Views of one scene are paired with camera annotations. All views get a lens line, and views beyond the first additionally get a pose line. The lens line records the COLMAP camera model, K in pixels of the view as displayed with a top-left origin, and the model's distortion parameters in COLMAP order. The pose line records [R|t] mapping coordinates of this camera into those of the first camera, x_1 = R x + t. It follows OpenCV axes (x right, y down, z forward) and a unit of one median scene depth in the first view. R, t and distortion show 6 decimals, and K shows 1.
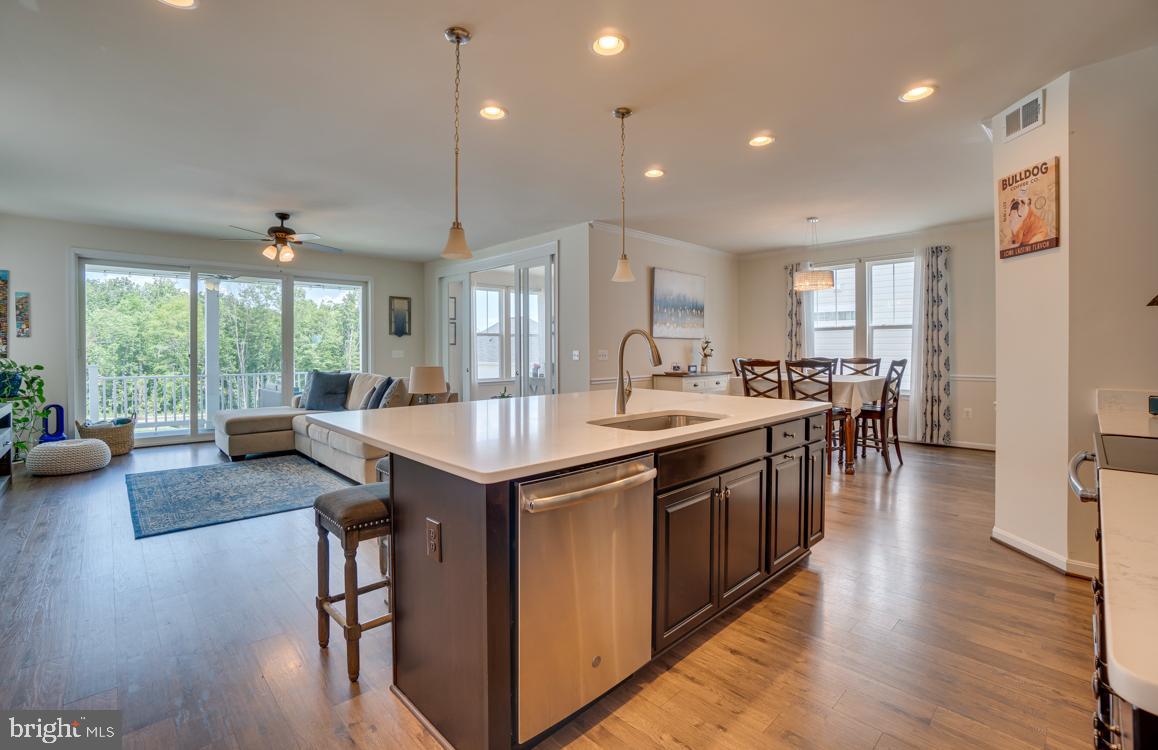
lens RADIAL K [[514.7, 0, 578.9], [0, 514.7, 359.7], [0, 0, 1]] dist [-0.073727, 0.028010]
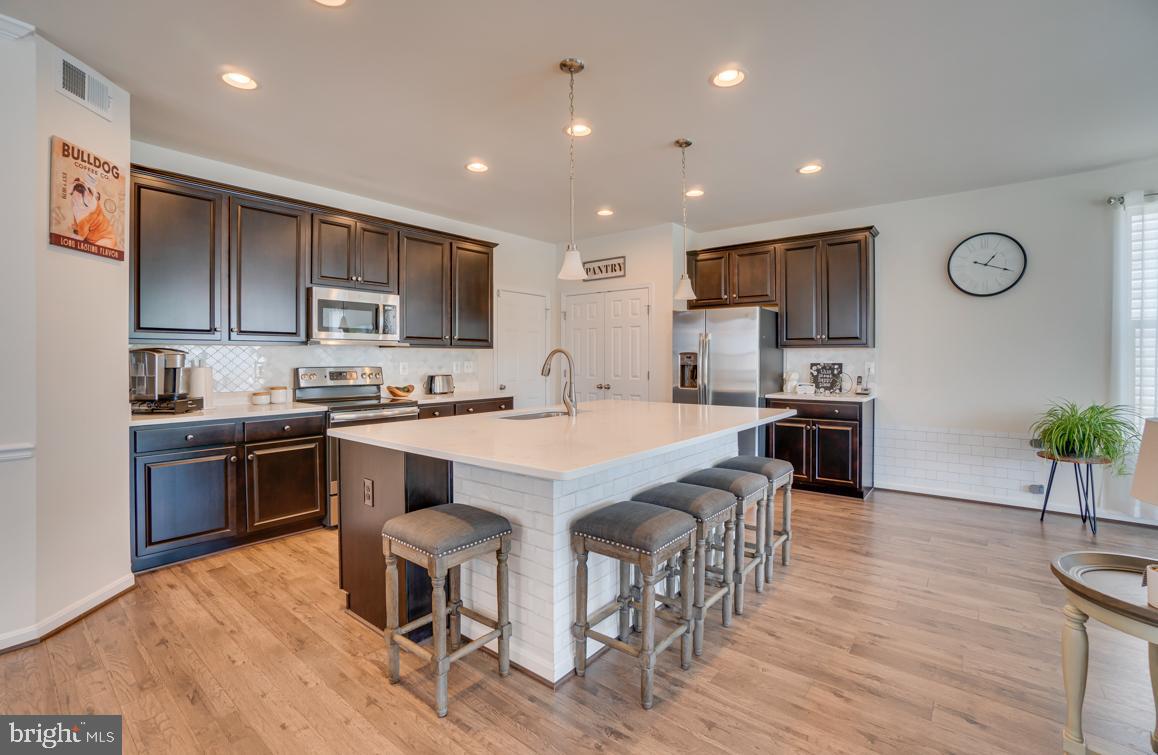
lens RADIAL K [[518.4, 0, 579.2], [0, 518.4, 360.0], [0, 0, 1]] dist [-0.000725, 0.000080]
pose [[-0.993506, 0.004720, -0.113679, 0.090497], [0.002249, 0.999759, 0.021854, -0.025617], [0.113755, 0.021457, -0.993277, 1.007885]]
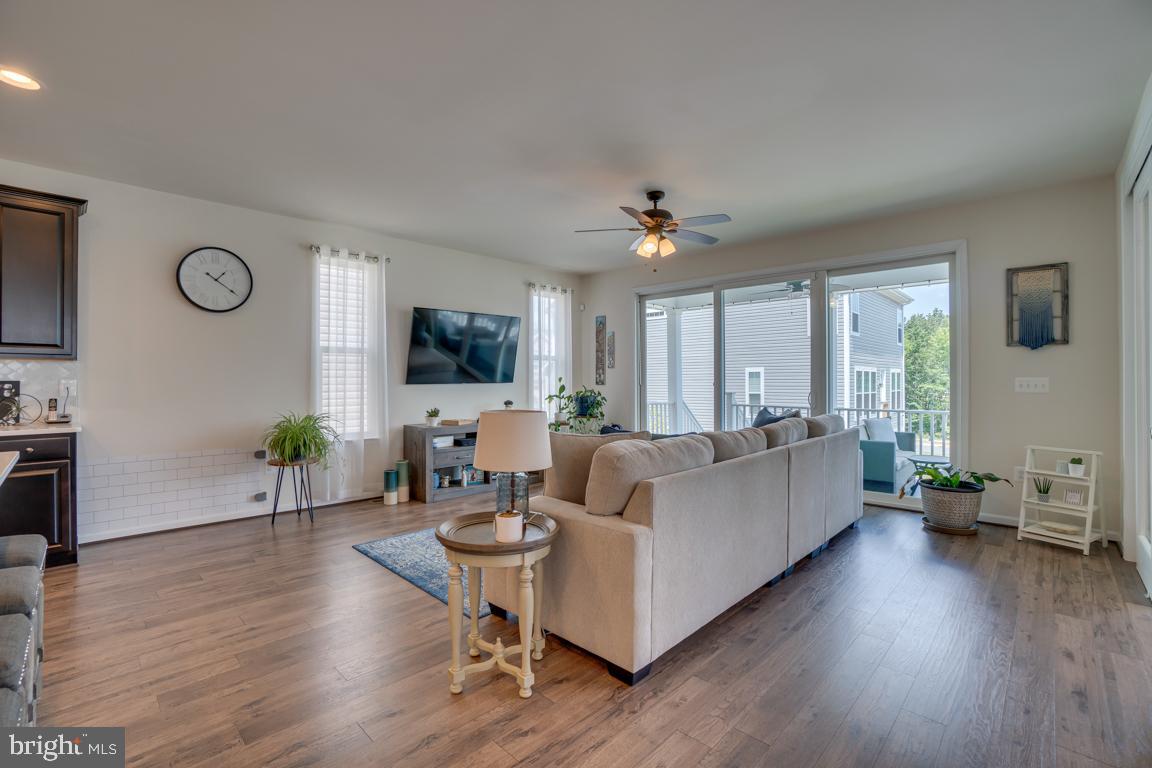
lens RADIAL K [[511.4, 0, 576.0], [0, 511.4, 384.0], [0, 0, 1]] dist [-0.053888, 0.017527]
pose [[0.021490, 0.006726, -0.999746, 0.140363], [-0.019433, 0.999791, 0.006308, -0.012149], [0.999580, 0.019292, 0.021616, 0.818478]]
